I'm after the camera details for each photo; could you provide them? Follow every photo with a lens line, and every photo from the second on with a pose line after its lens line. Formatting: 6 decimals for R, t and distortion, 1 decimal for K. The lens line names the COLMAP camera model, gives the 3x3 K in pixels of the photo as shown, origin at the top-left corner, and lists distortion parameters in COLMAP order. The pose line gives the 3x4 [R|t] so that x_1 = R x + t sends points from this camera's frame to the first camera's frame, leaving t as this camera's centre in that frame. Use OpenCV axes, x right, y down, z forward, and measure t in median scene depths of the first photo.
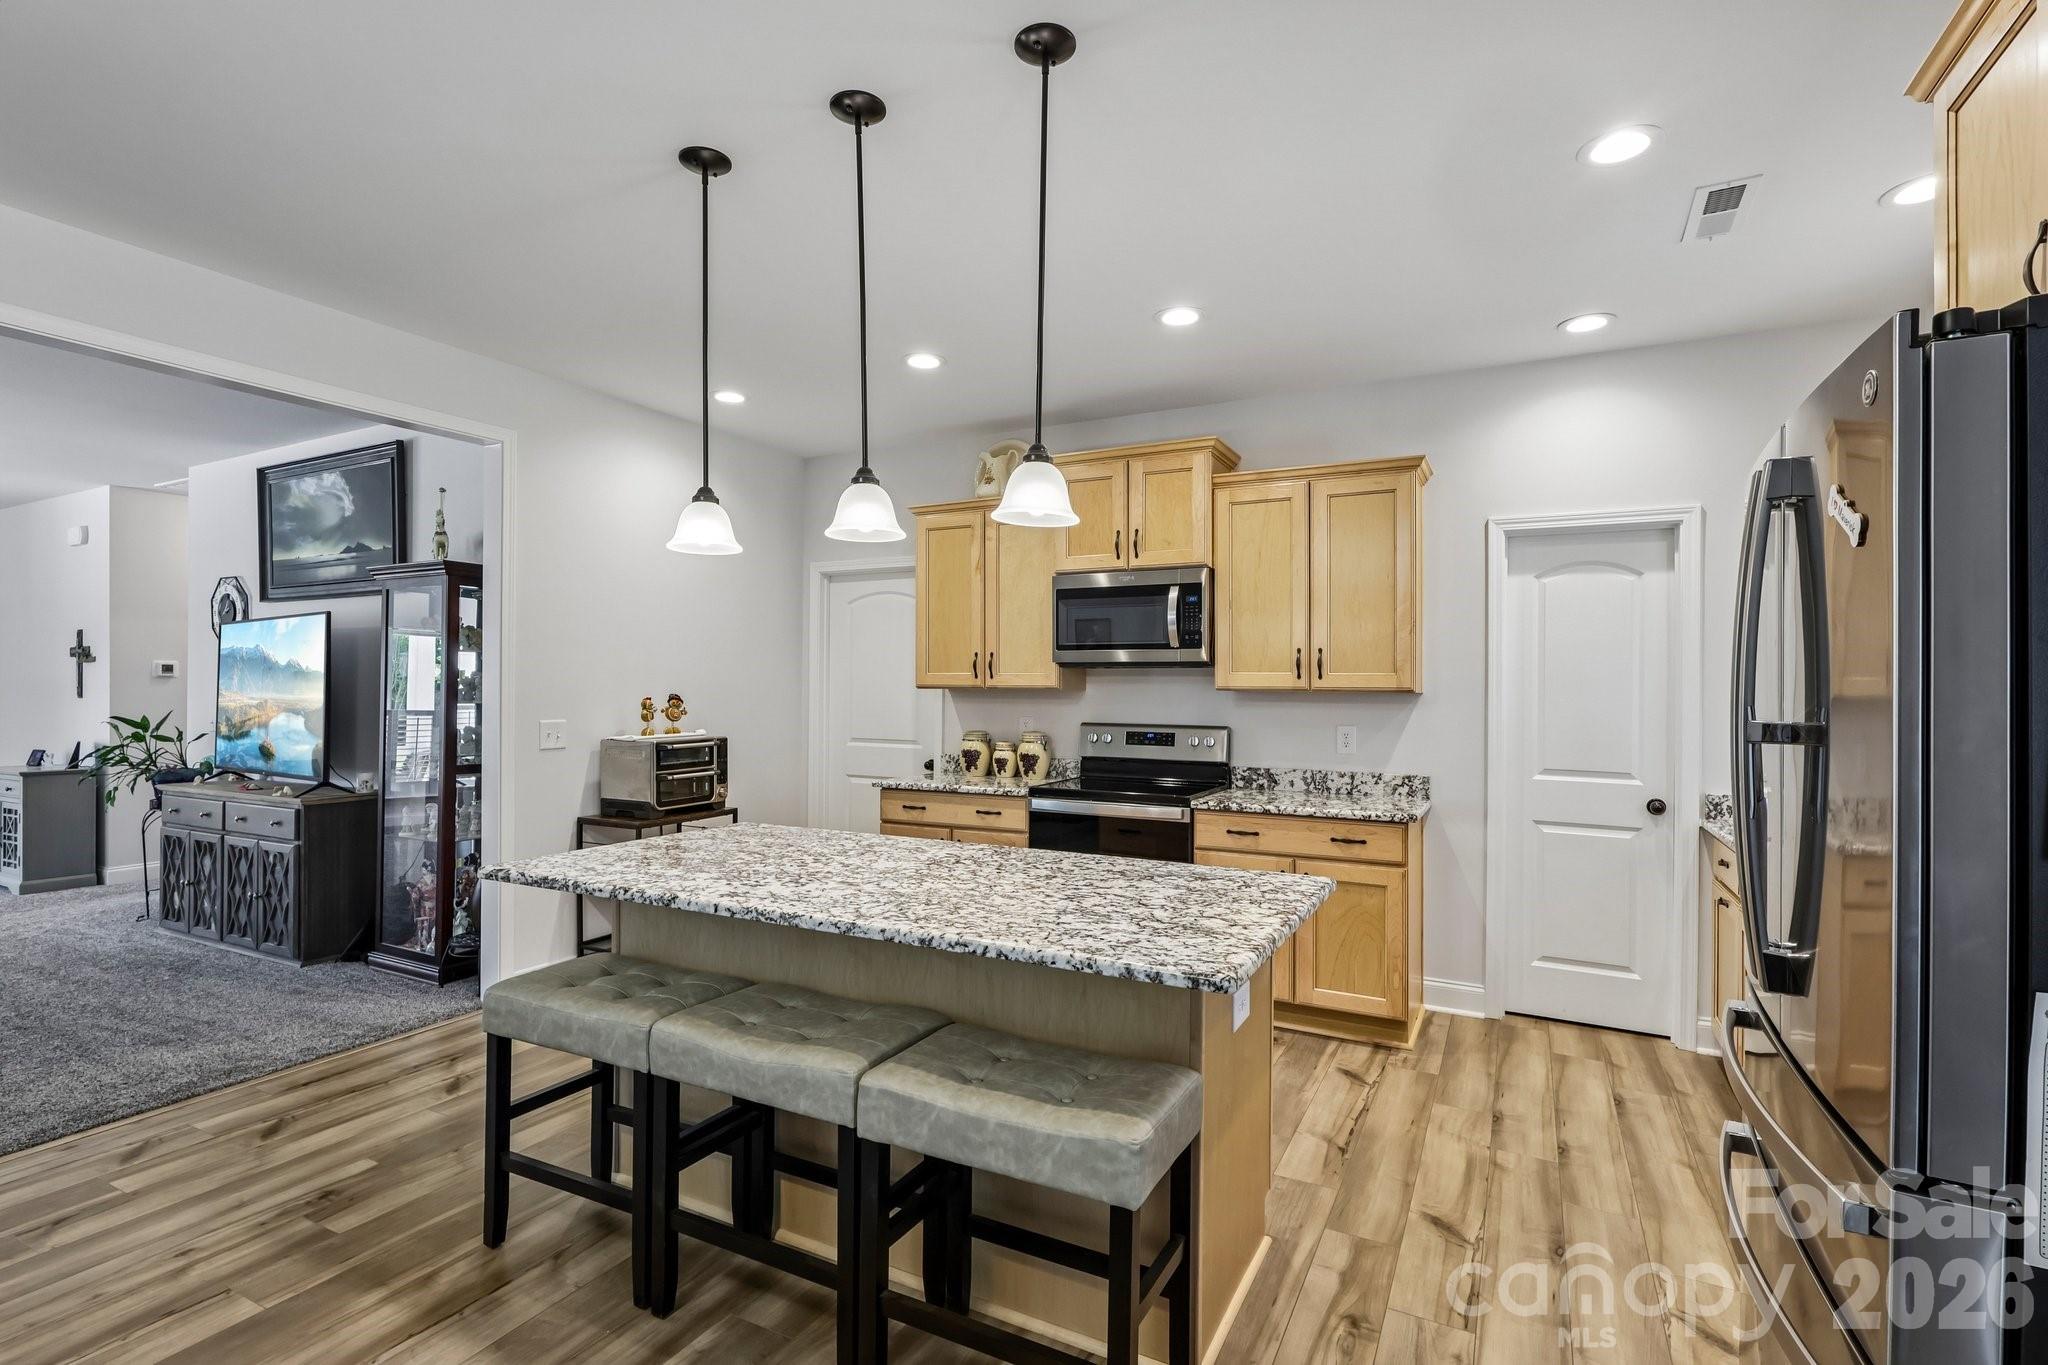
lens RADIAL K [[950.9, 0, 1034.3], [0, 950.9, 709.4], [0, 0, 1]] dist [0.000610, -0.000474]
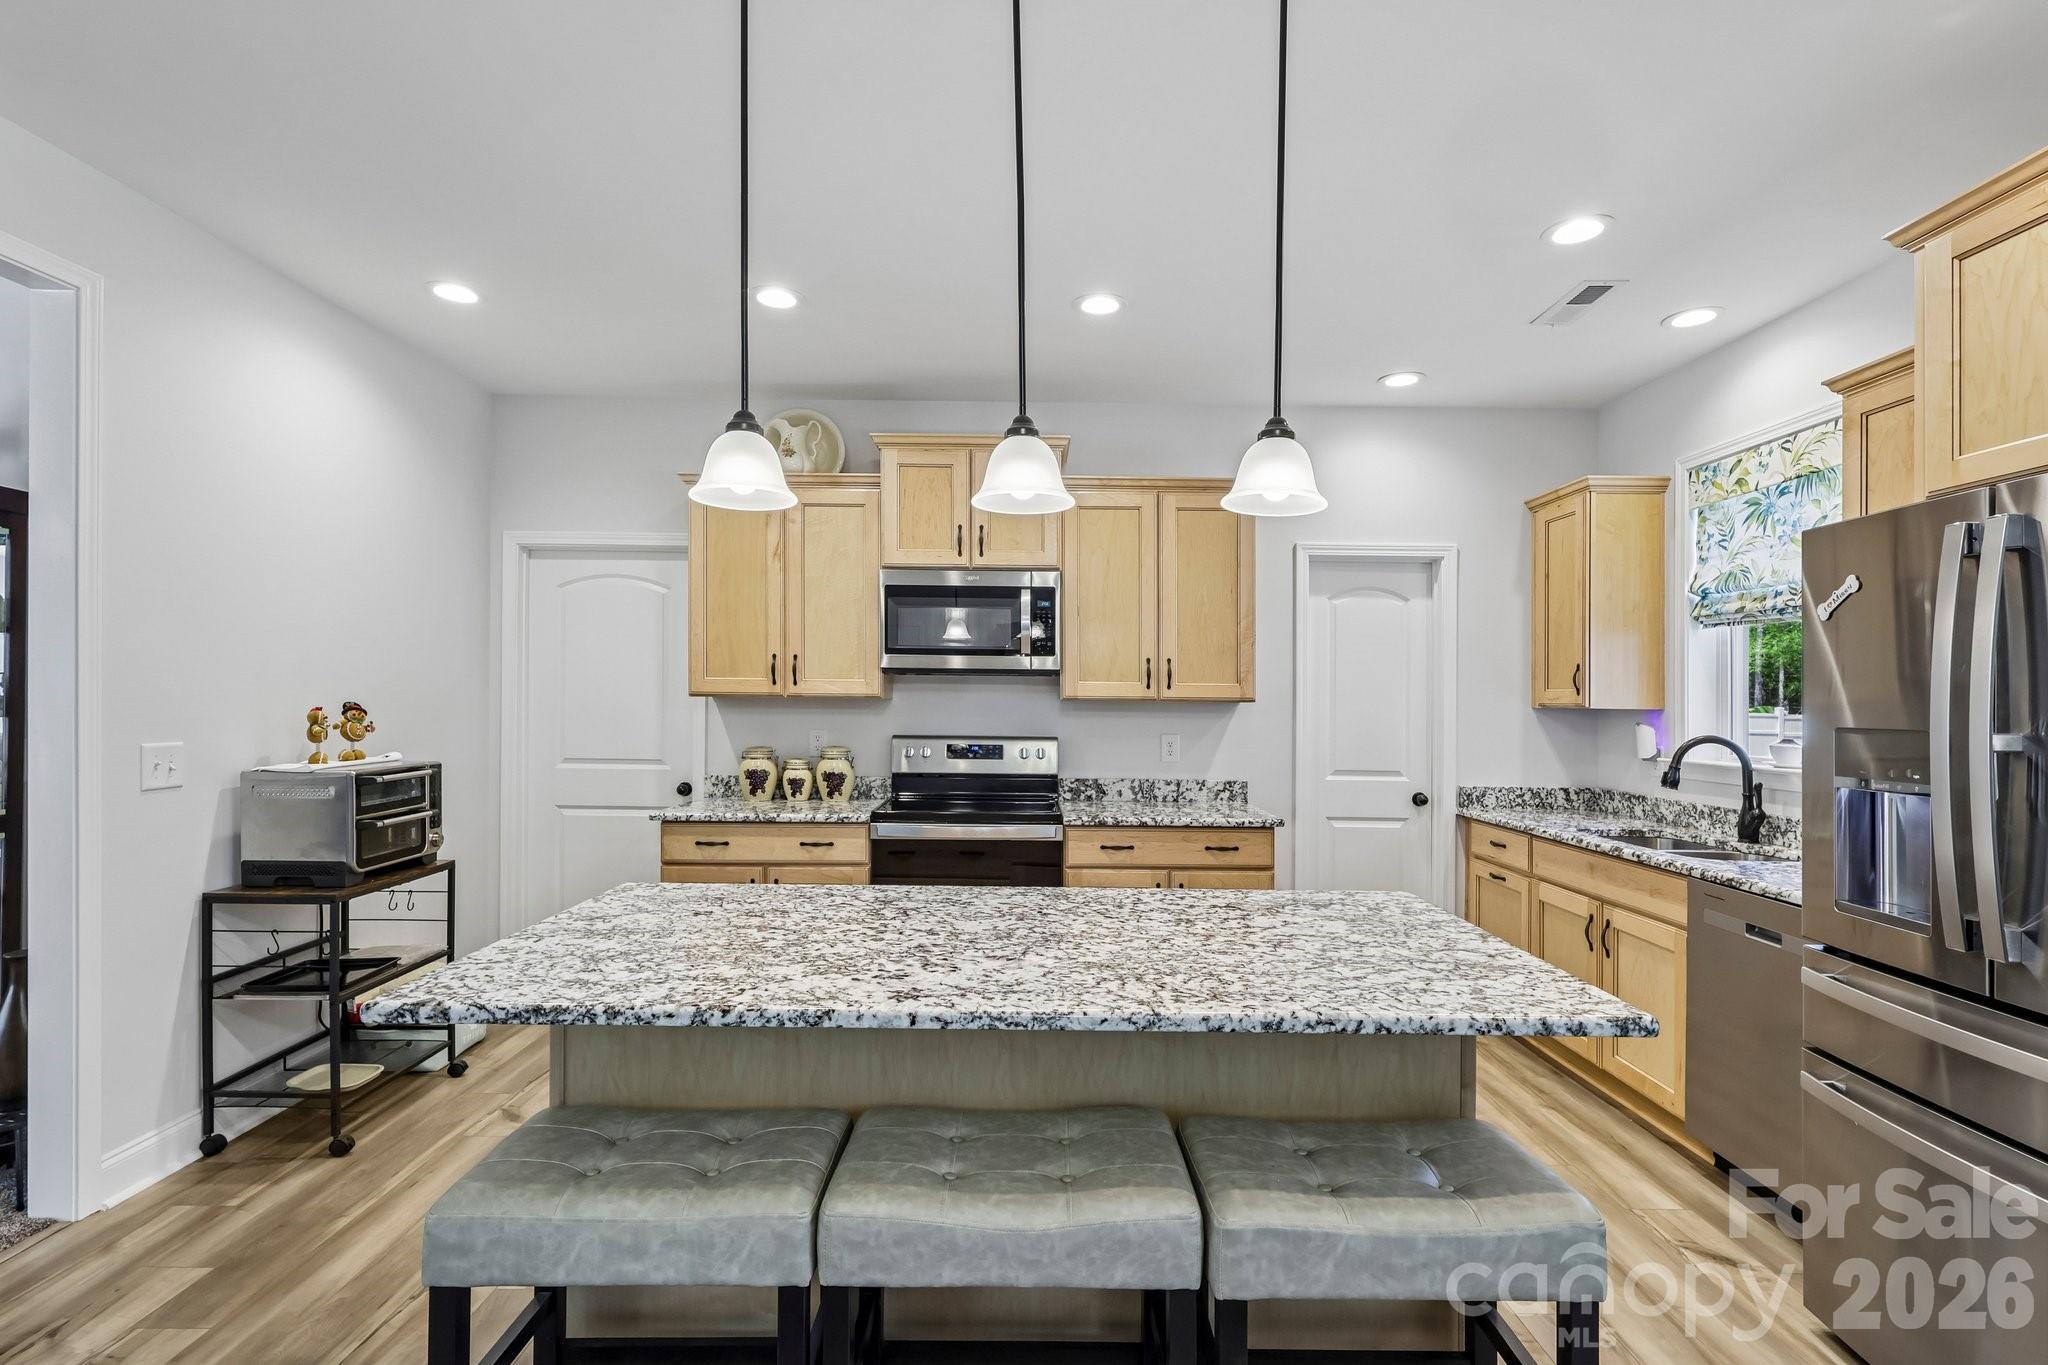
lens RADIAL K [[950.9, 0, 1030.6], [0, 950.9, 696.6], [0, 0, 1]] dist [0.000610, -0.000474]
pose [[0.889282, 0.002873, 0.457349, -0.296575], [0.005472, 0.999842, -0.016922, -0.007761], [-0.457326, 0.017551, 0.889126, 0.173316]]
